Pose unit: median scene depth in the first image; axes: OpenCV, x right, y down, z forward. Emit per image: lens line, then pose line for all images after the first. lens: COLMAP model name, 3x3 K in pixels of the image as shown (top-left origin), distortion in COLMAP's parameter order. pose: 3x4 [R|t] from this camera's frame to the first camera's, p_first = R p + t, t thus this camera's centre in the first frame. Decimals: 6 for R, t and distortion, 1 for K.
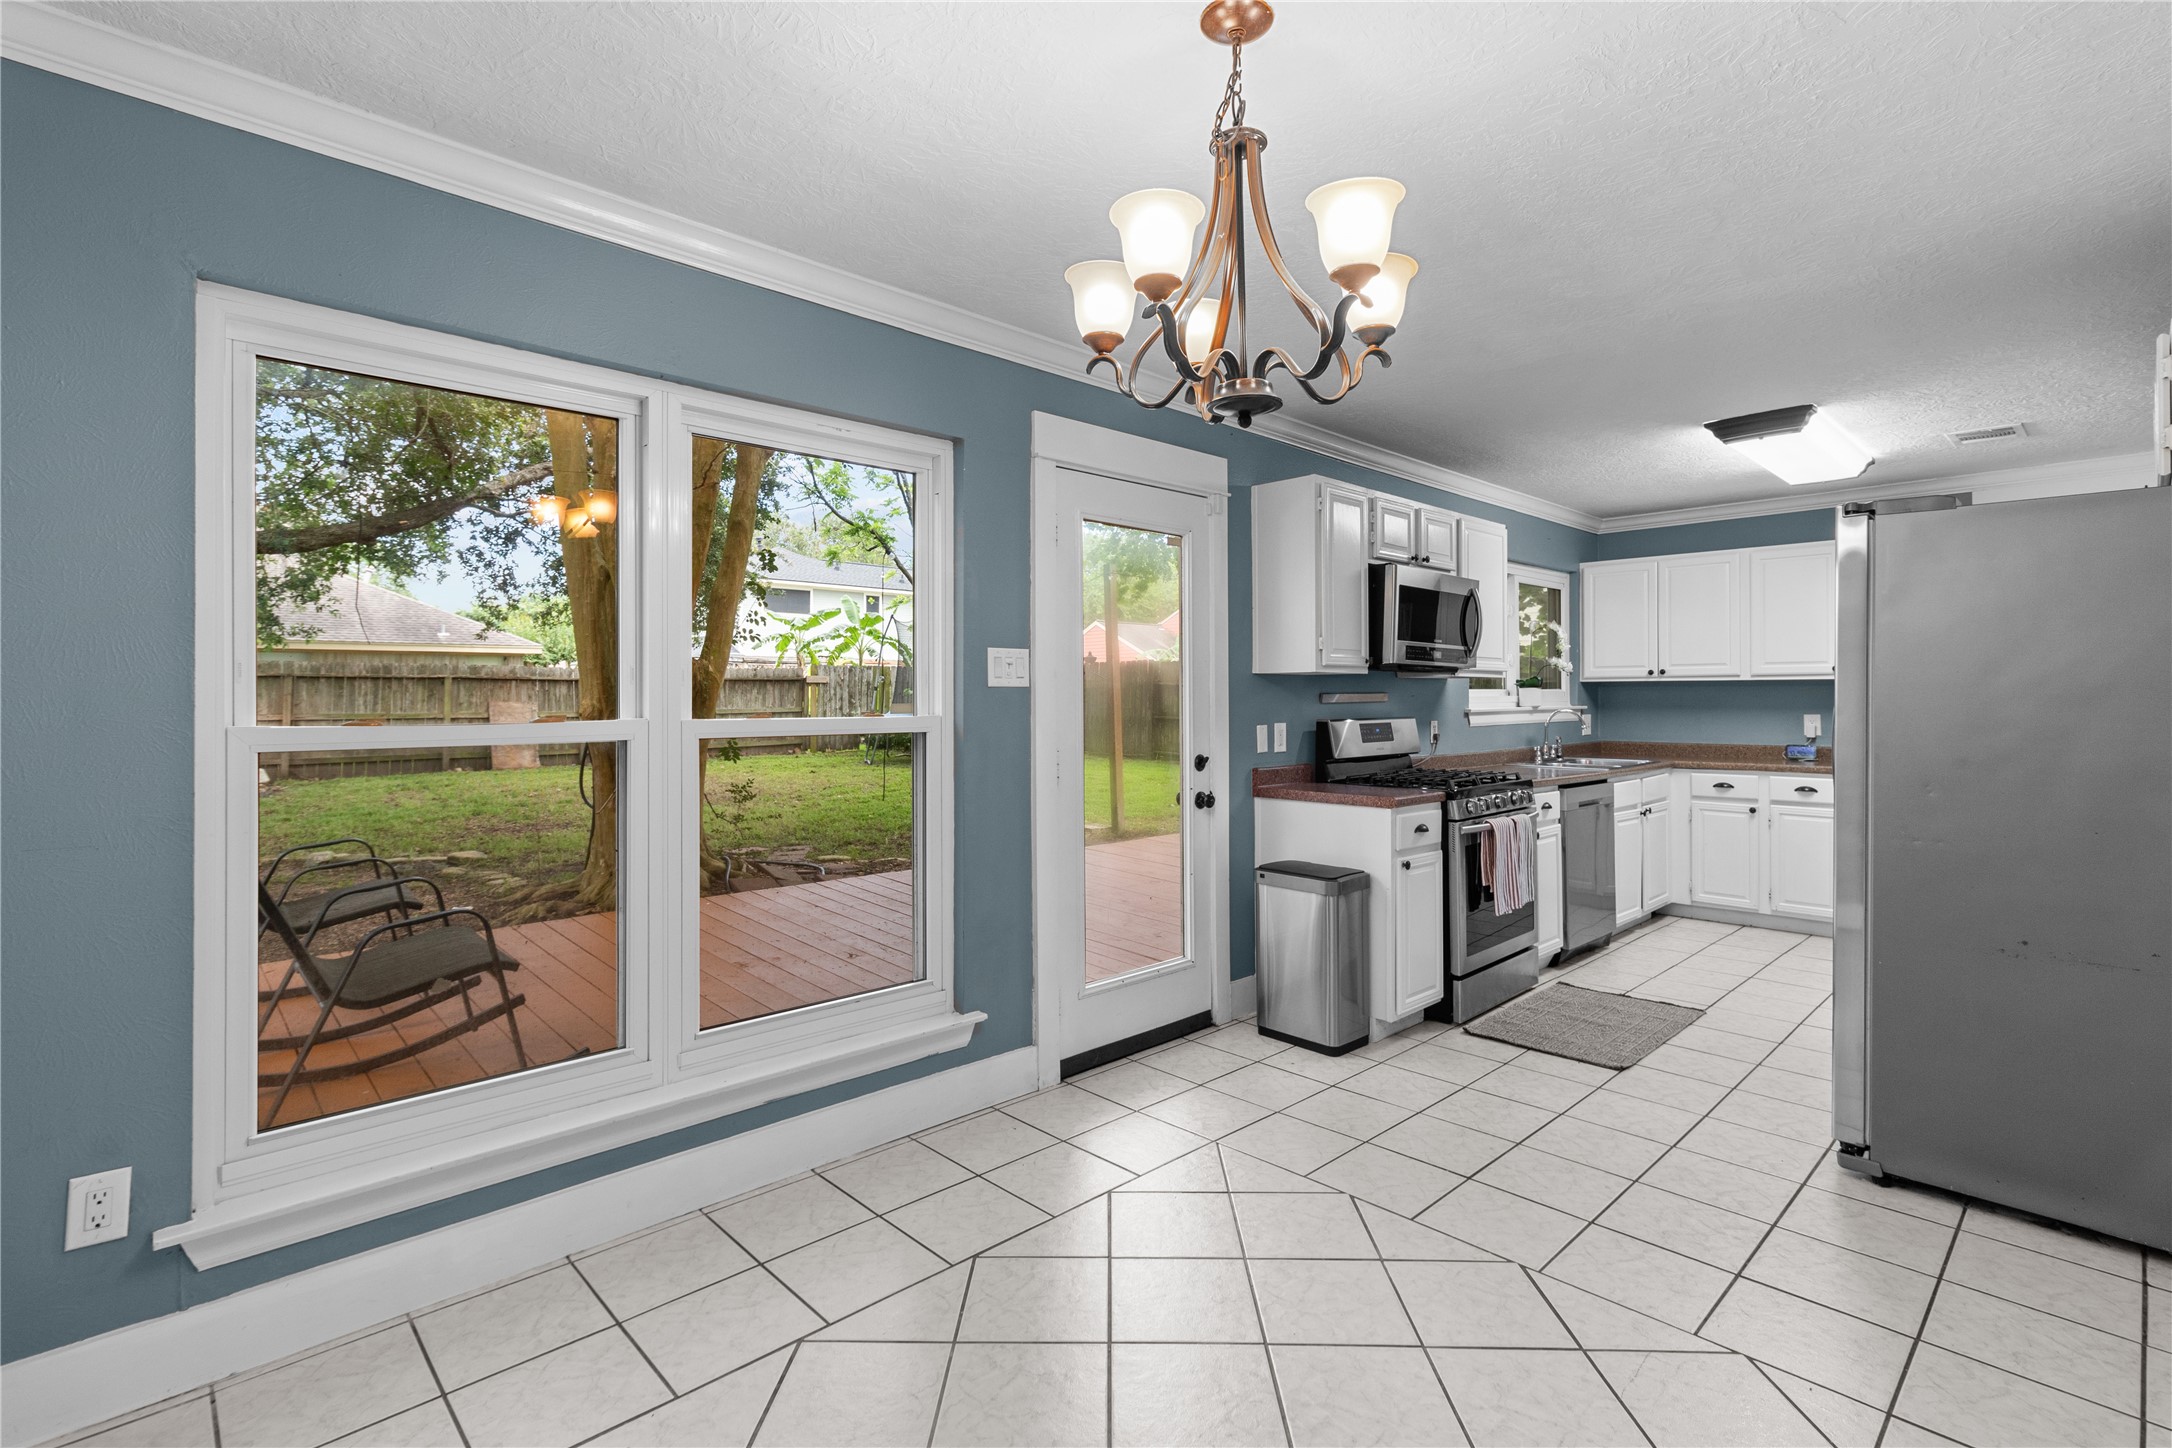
lens RADIAL K [[1010.3, 0, 1091.5], [0, 1010.3, 696.2], [0, 0, 1]] dist [0.003744, 0.000245]
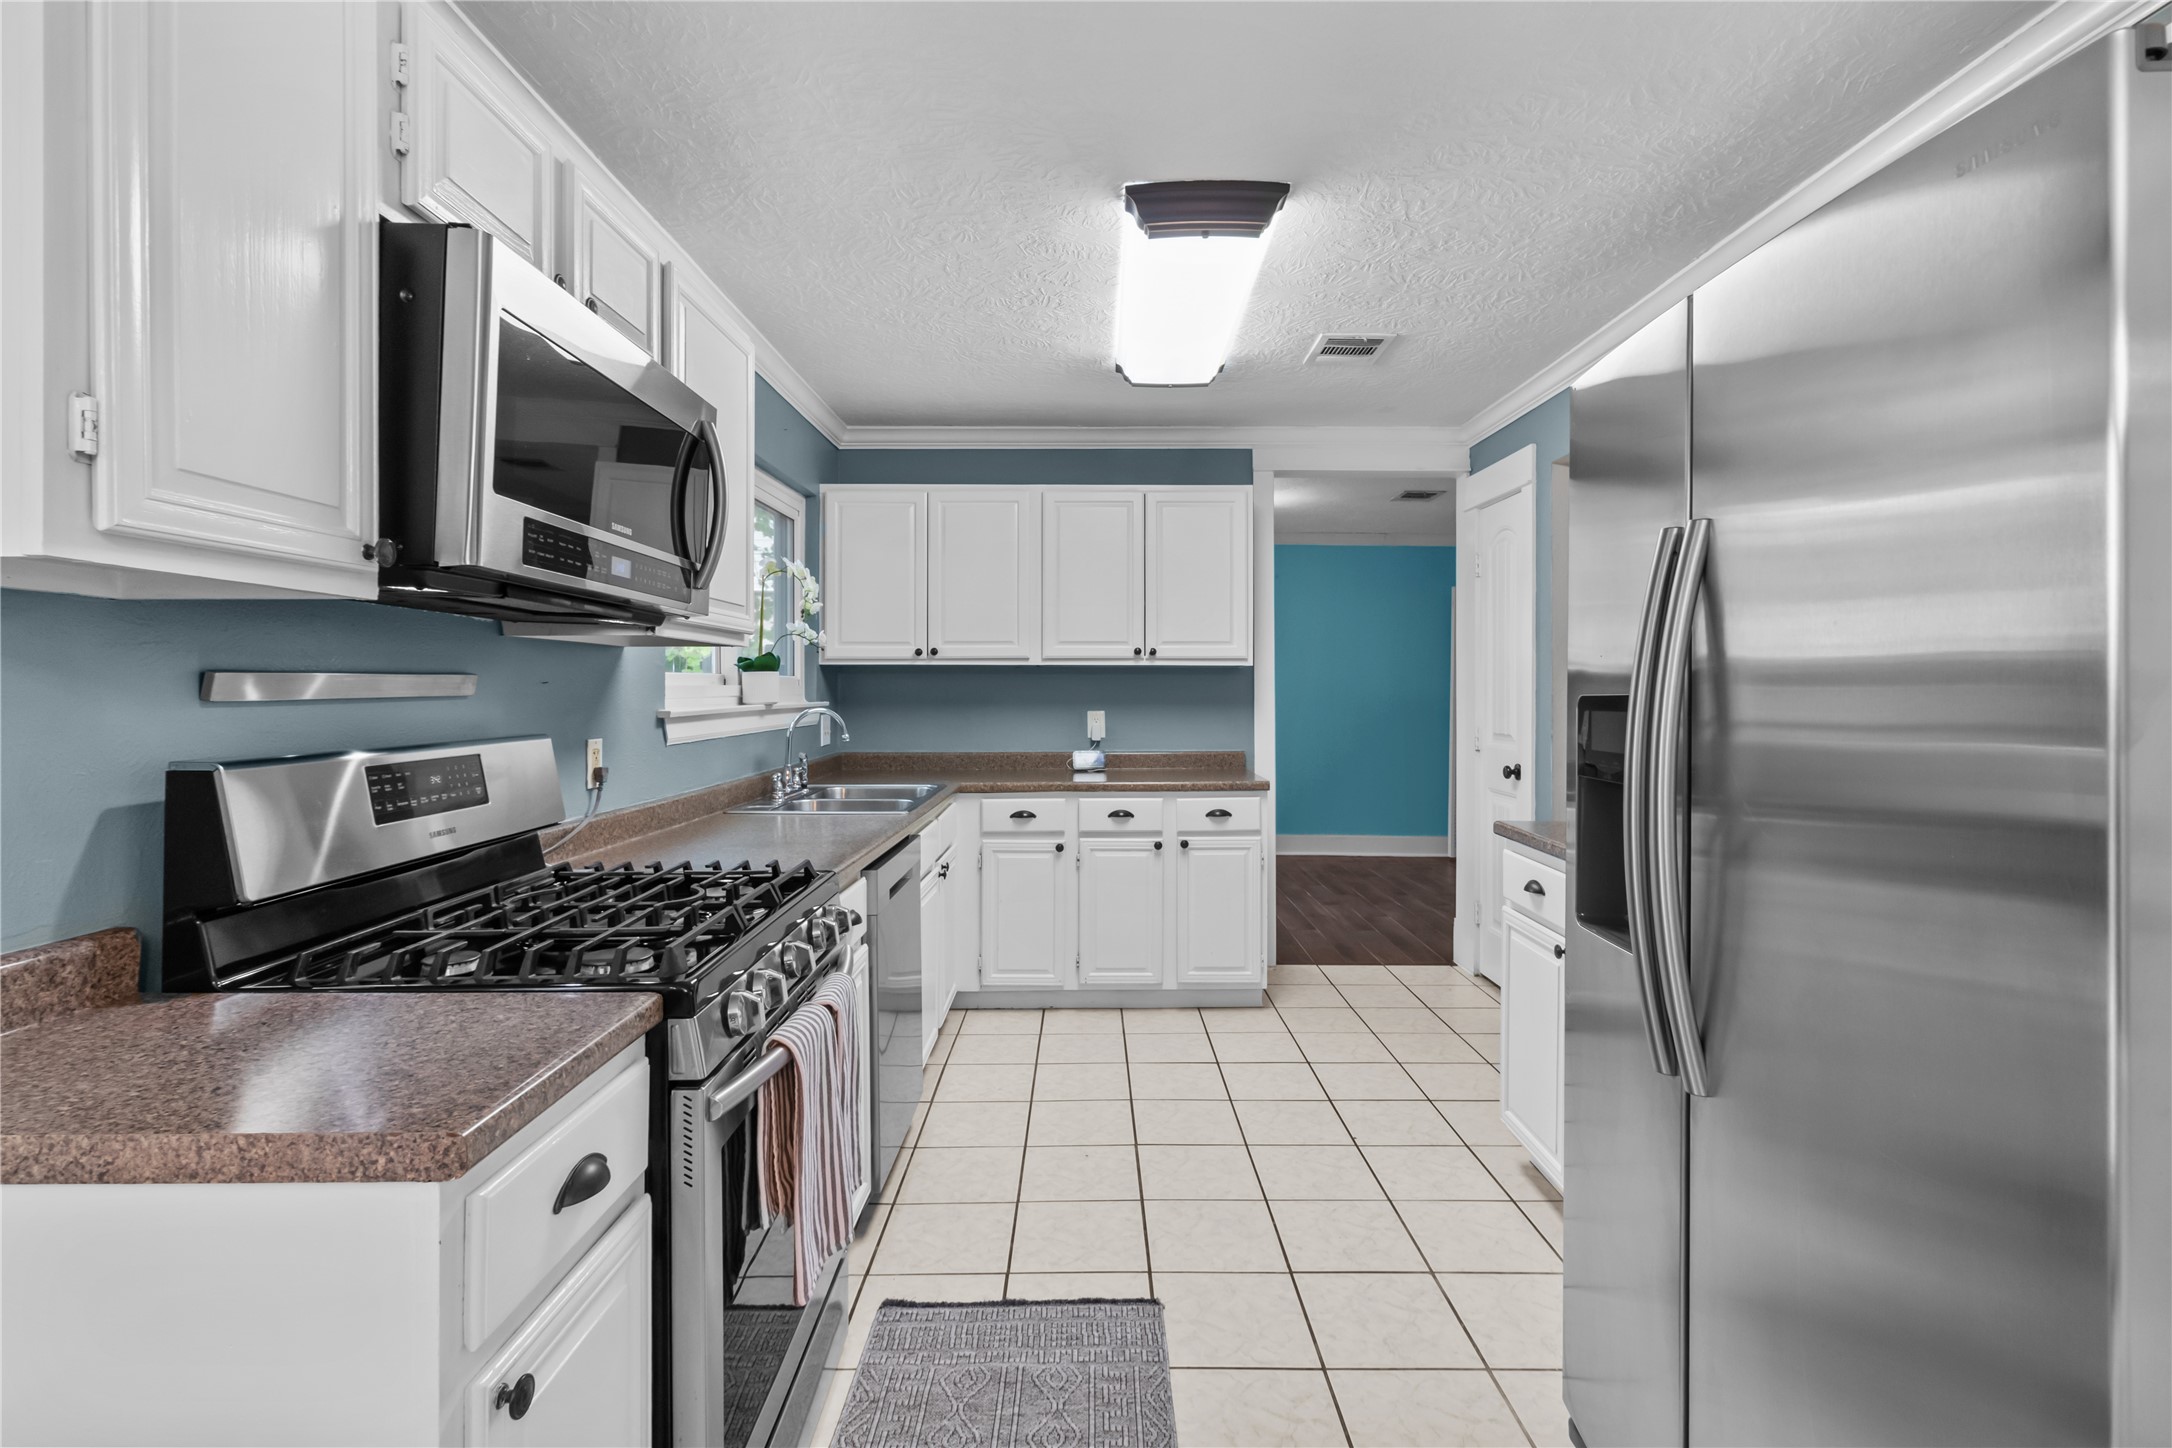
lens RADIAL K [[1011.8, 0, 1092.6], [0, 1011.8, 685.0], [0, 0, 1]] dist [-0.017490, 0.000130]
pose [[0.691192, 0.005405, 0.722651, 0.167355], [-0.002509, 0.999984, -0.005080, 0.002183], [-0.722667, 0.001698, 0.691194, 0.528623]]
